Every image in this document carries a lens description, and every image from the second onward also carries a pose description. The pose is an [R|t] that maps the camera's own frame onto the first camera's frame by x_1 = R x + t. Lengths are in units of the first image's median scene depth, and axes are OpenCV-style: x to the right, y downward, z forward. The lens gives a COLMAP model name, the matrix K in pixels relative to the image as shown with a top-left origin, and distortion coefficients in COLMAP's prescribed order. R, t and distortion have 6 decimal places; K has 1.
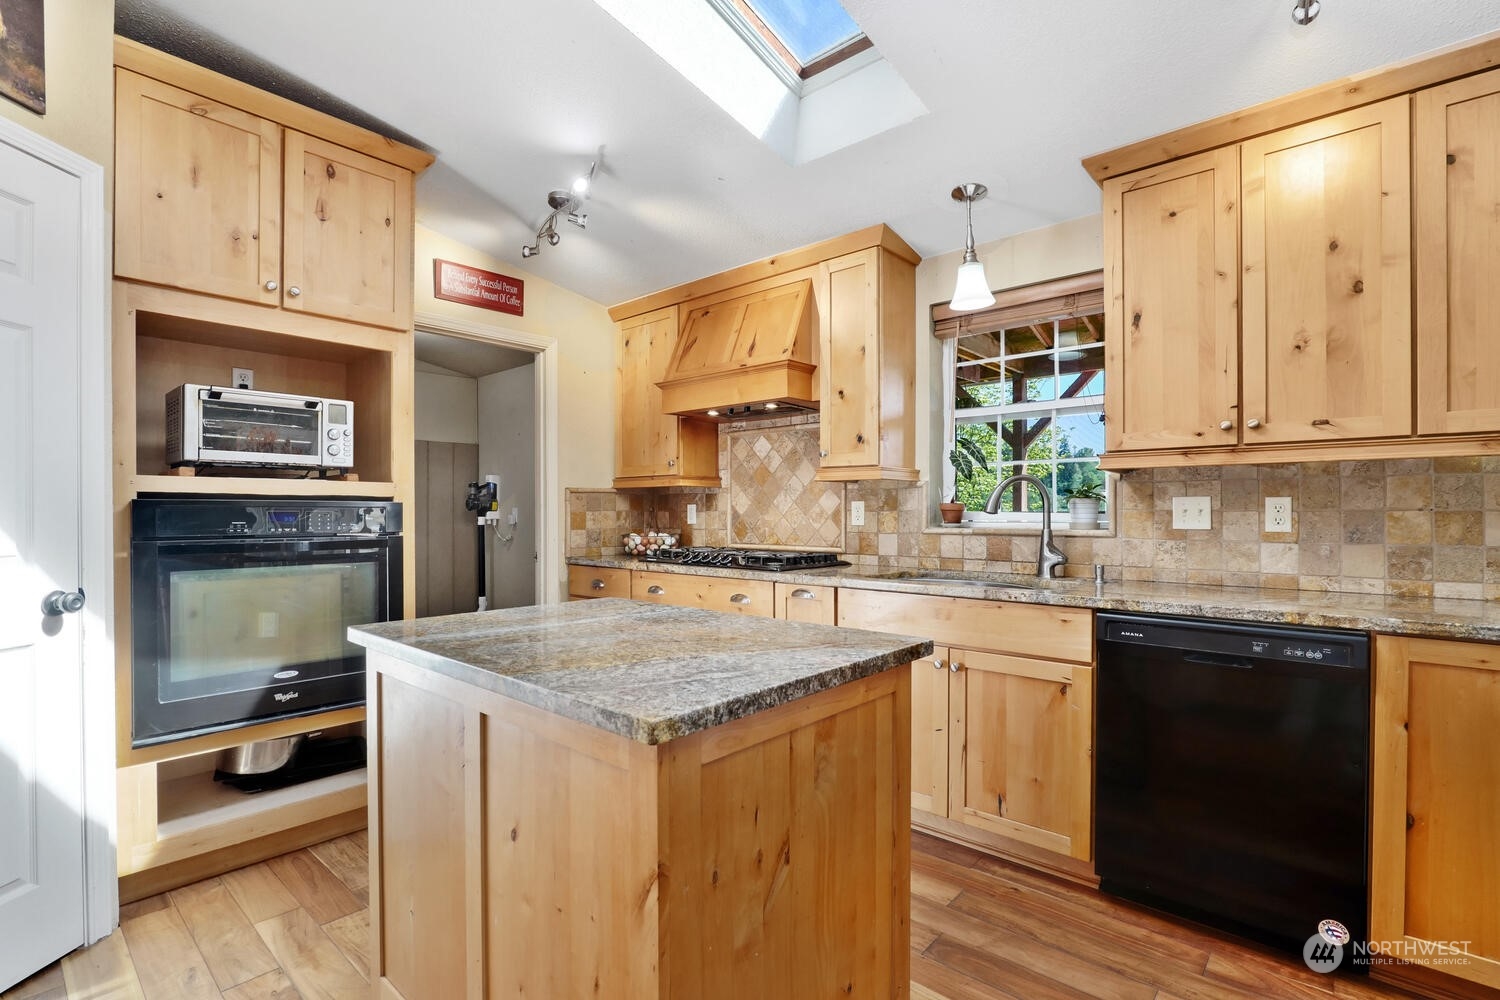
lens RADIAL K [[699.6, 0, 750.9], [0, 699.6, 506.5], [0, 0, 1]] dist [-0.004341, 0.001303]
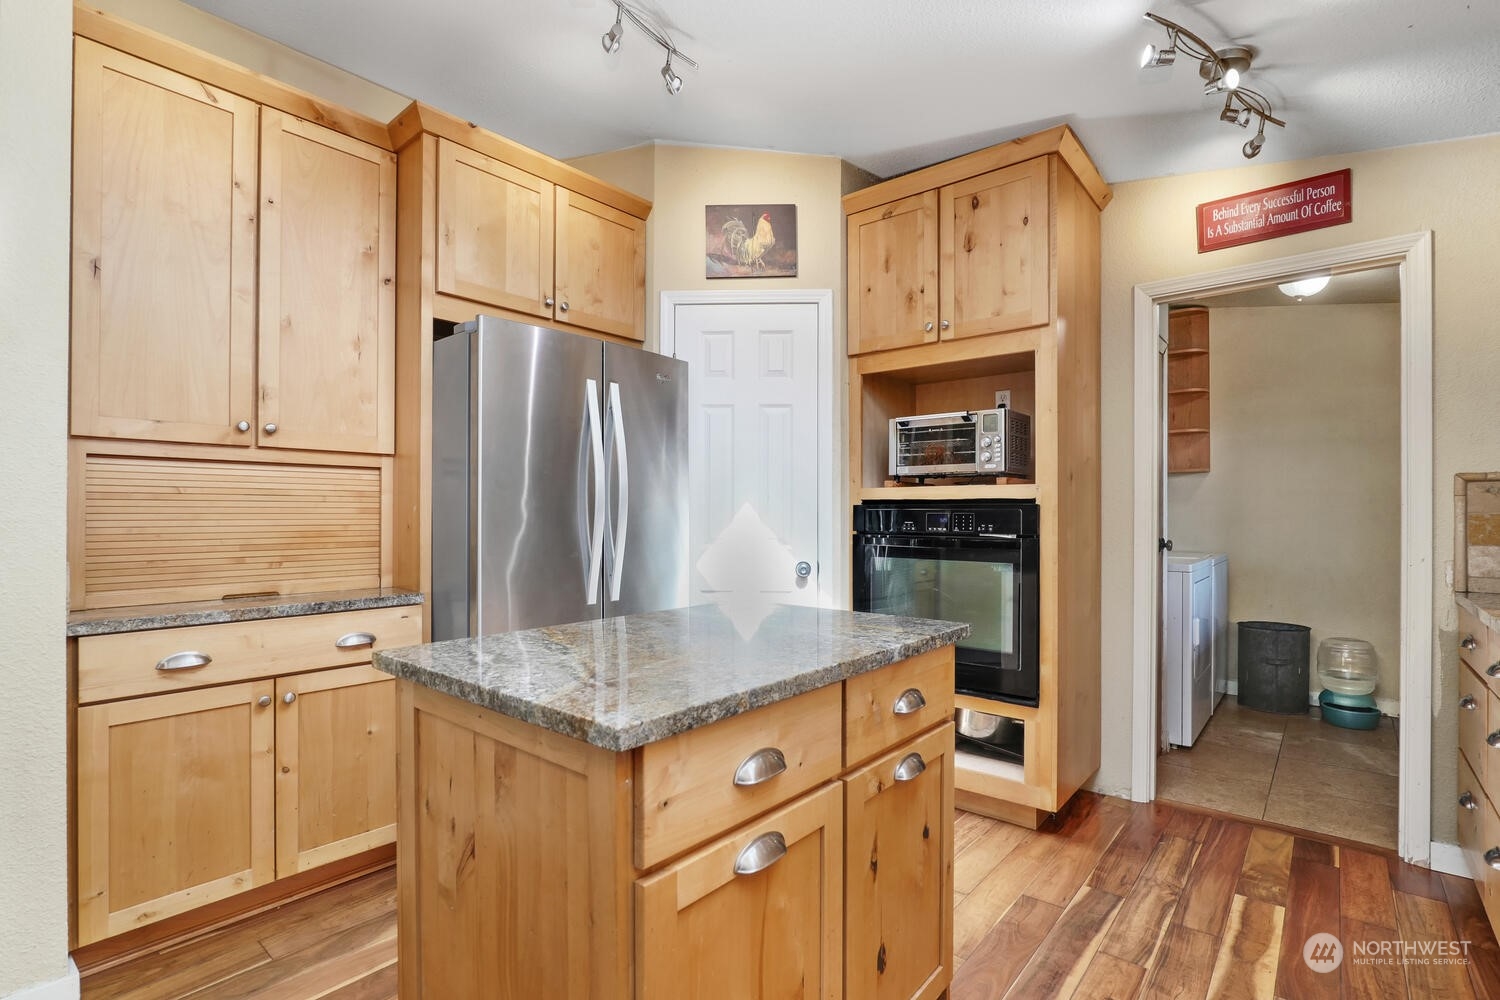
lens RADIAL K [[699.6, 0, 747.8], [0, 699.6, 507.6], [0, 0, 1]] dist [-0.004341, 0.001303]
pose [[0.024426, -0.006141, -0.999683, 0.471636], [0.002797, 0.999978, -0.006075, 0.003277], [0.999698, -0.002648, 0.024443, 0.602430]]
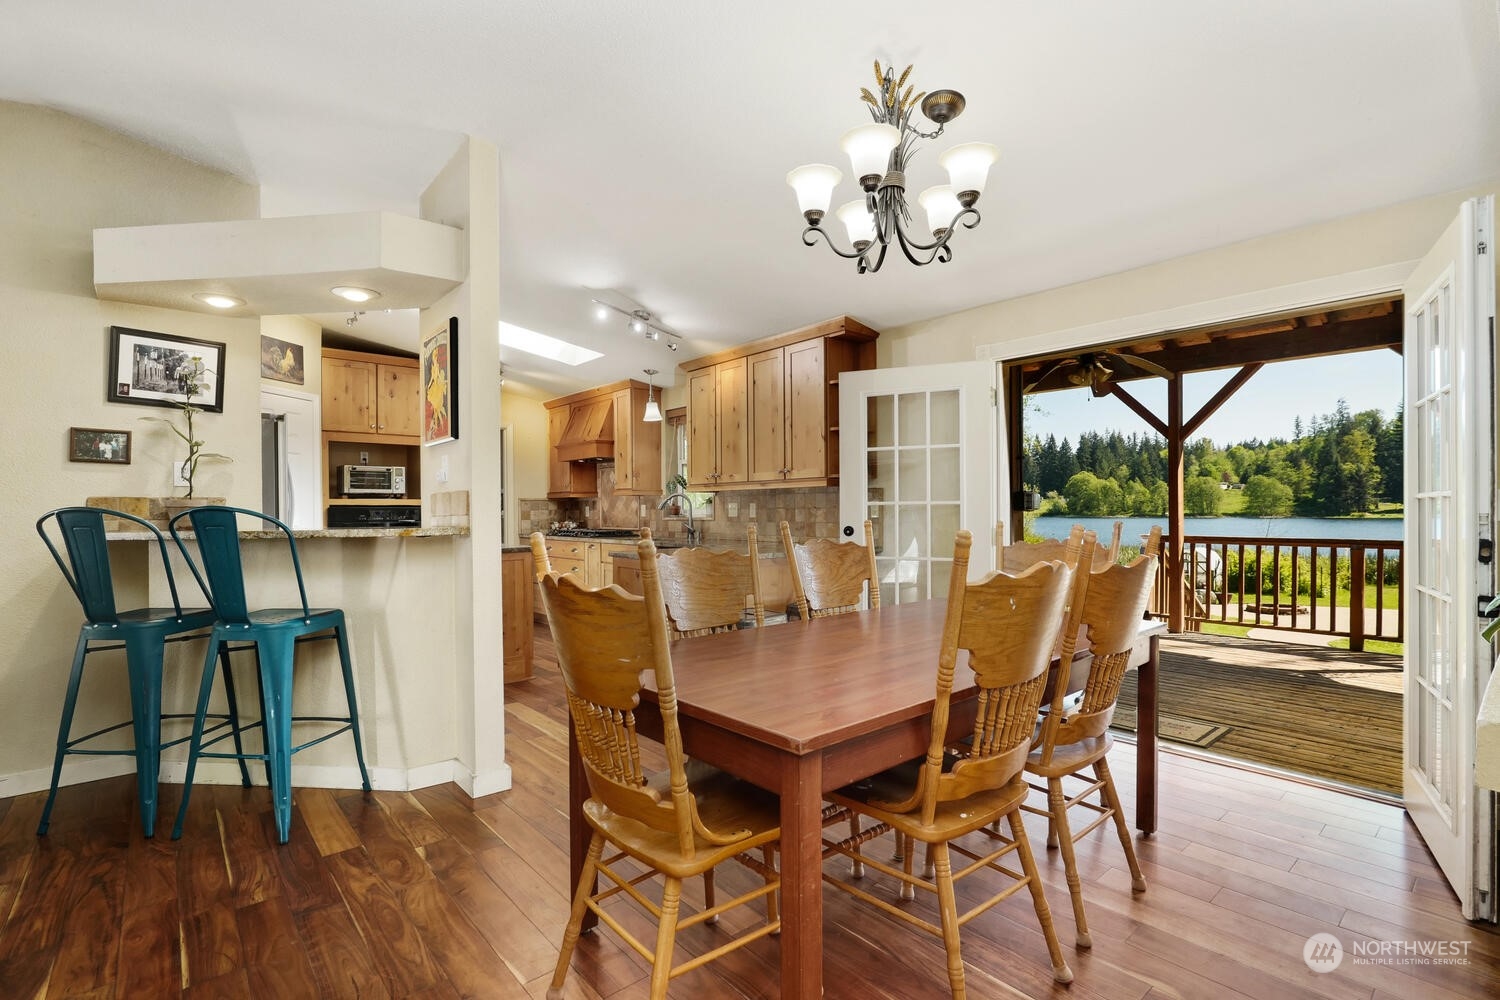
lens RADIAL K [[699.6, 0, 746.4], [0, 699.6, 507.1], [0, 0, 1]] dist [-0.004341, 0.001303]
pose [[0.990127, -0.007994, -0.139943, 0.983929], [0.008686, 0.999953, 0.004335, -0.008843], [0.139902, -0.005507, 0.990150, -1.297234]]
